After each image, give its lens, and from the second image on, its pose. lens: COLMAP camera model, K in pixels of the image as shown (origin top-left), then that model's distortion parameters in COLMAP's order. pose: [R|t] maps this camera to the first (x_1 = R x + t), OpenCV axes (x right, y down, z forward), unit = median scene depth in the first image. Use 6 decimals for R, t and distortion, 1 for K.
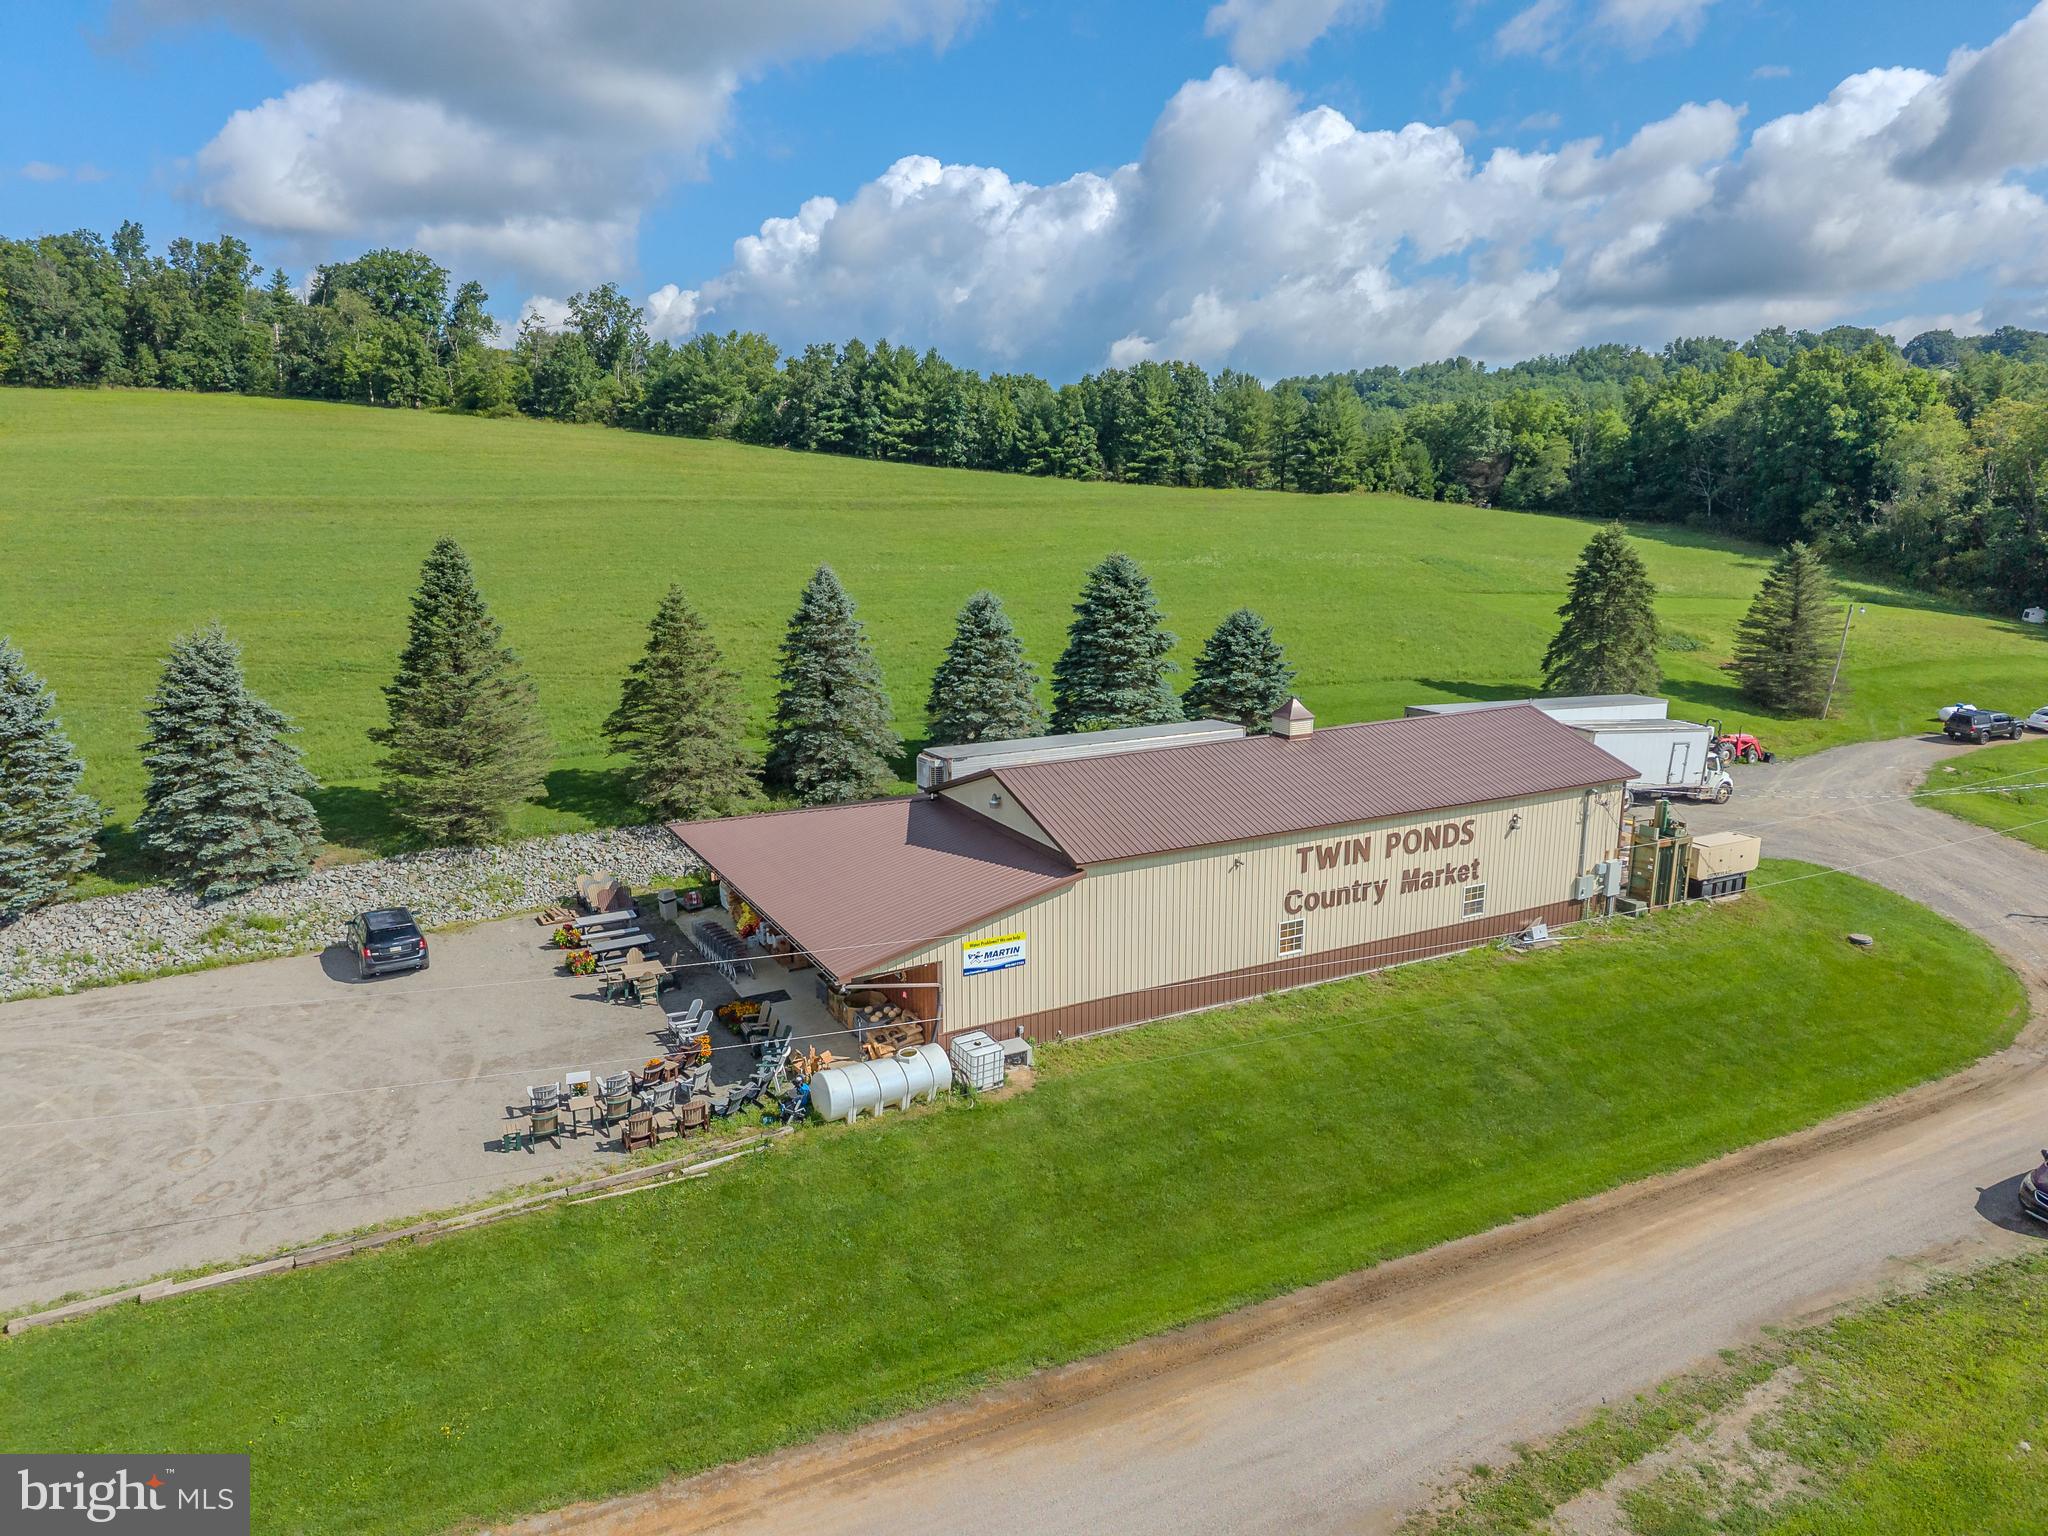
lens RADIAL K [[1344.1, 0, 1022.7], [0, 1344.1, 762.9], [0, 0, 1]] dist [-0.000739, -0.000763]
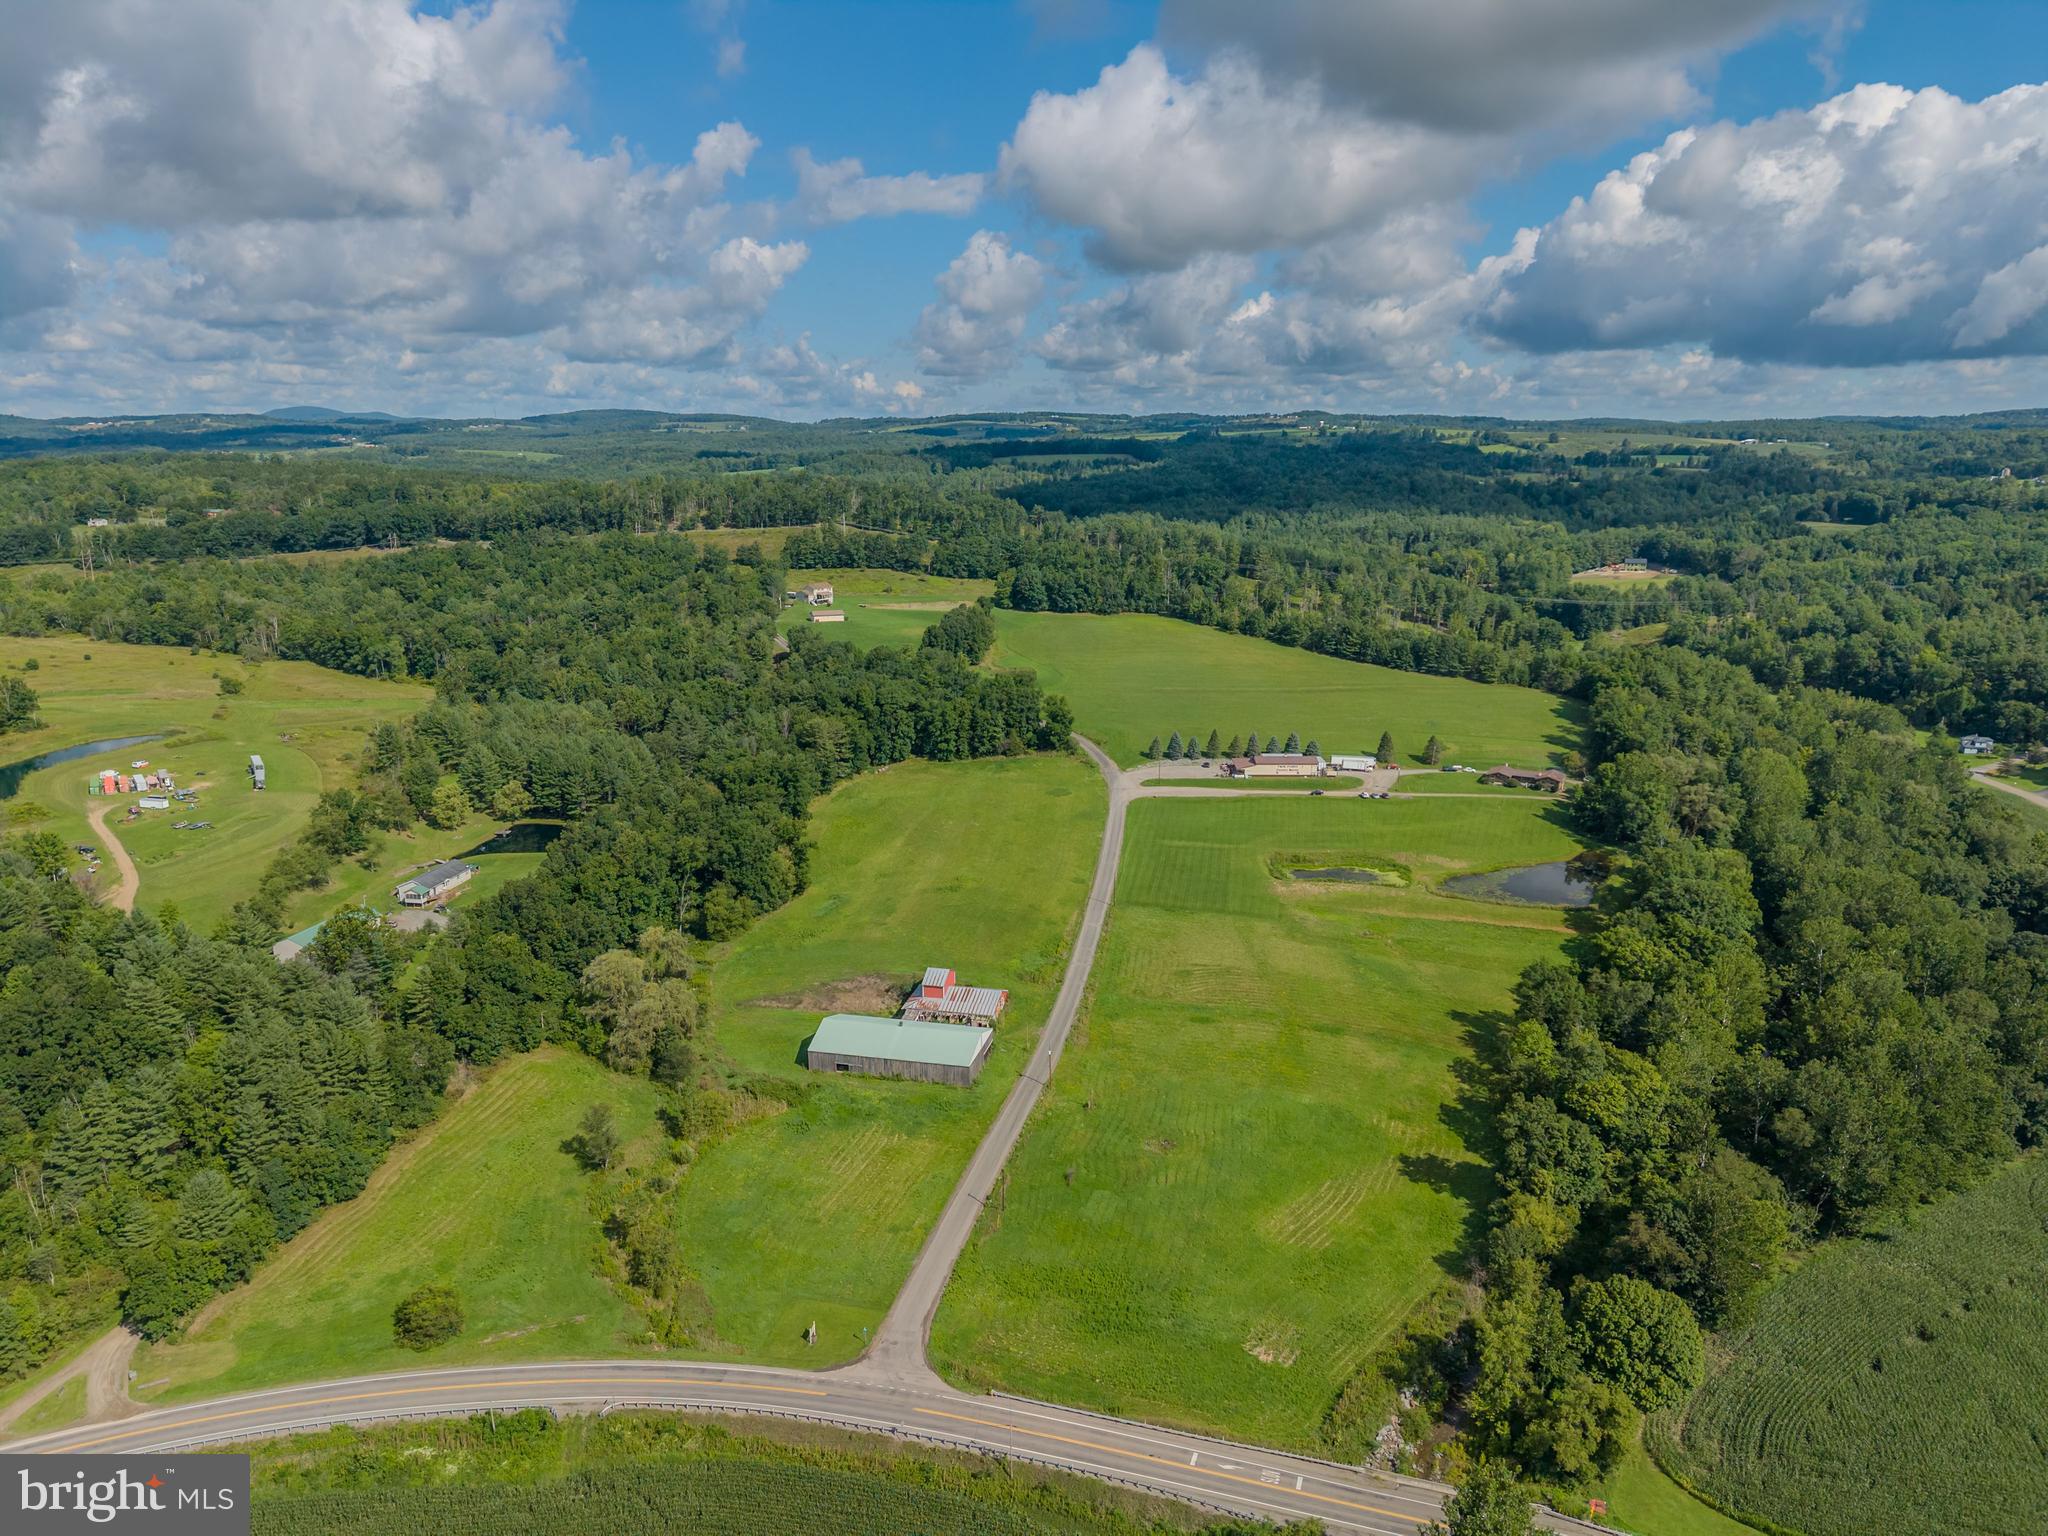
lens RADIAL K [[1344.1, 0, 1025.8], [0, 1344.1, 768.6], [0, 0, 1]] dist [-0.000739, -0.000763]
pose [[0.861390, 0.119301, -0.493735, 1.266992], [-0.104737, 0.992855, 0.057174, -0.109406], [0.497028, 0.002464, 0.867731, -3.185406]]
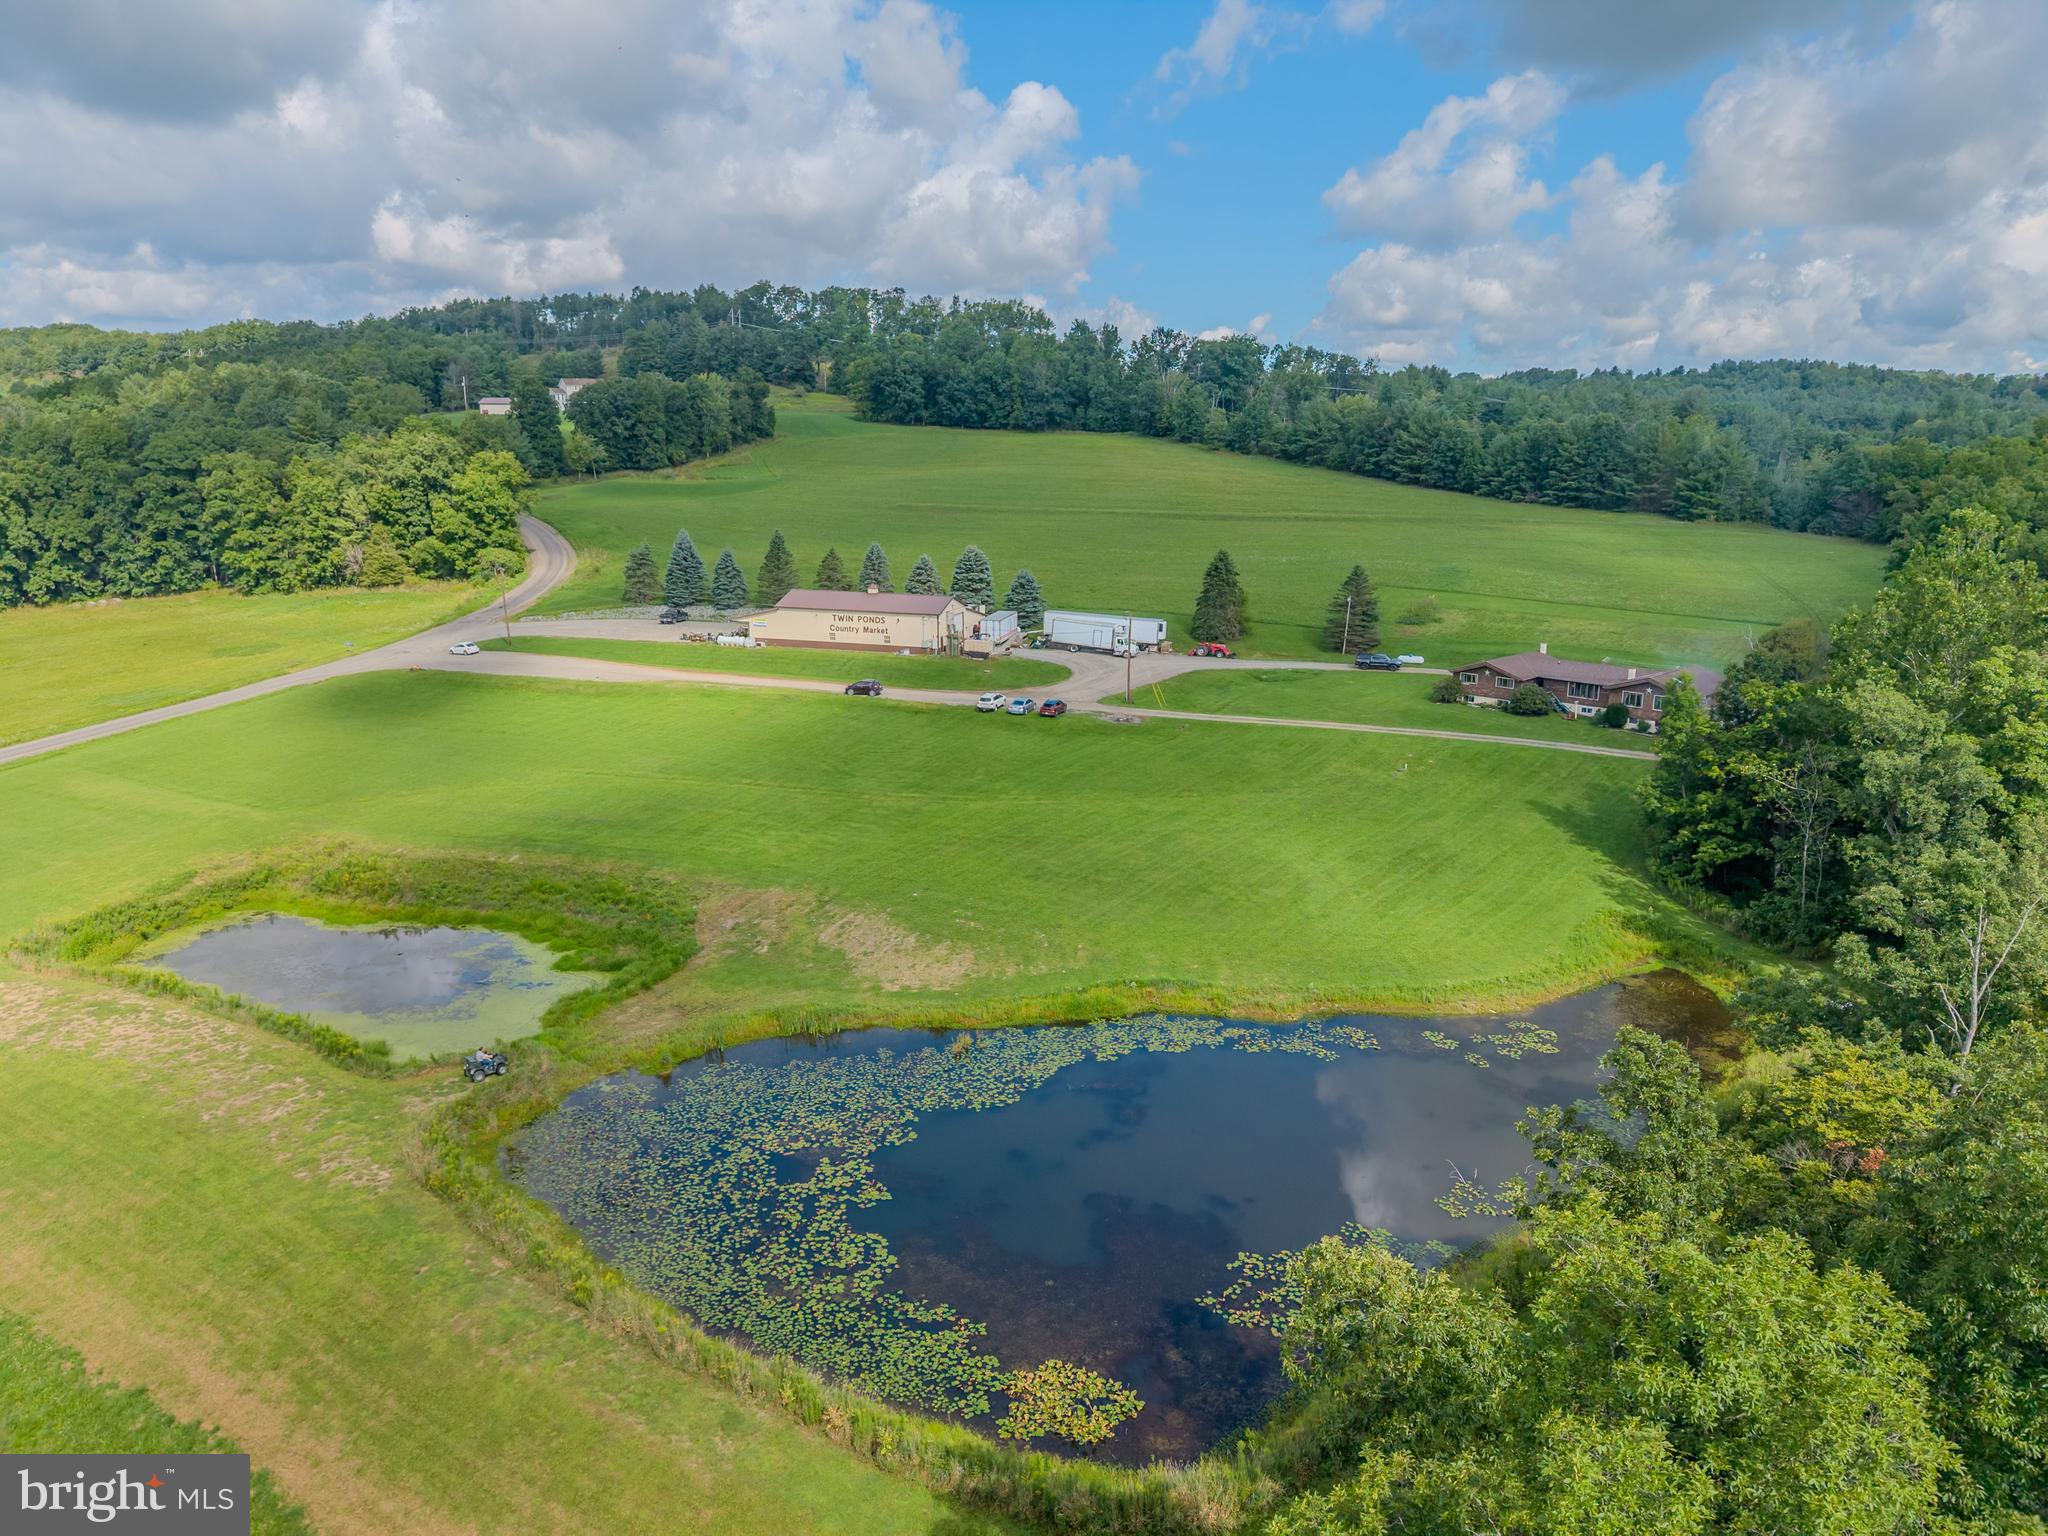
lens RADIAL K [[1344.1, 0, 1019.7], [0, 1344.1, 774.9], [0, 0, 1]] dist [-0.000739, -0.000763]
pose [[0.668384, 0.180756, -0.721520, 1.110608], [-0.161801, 0.982127, 0.096158, 0.017413], [0.726005, 0.052473, 0.685685, -0.424598]]
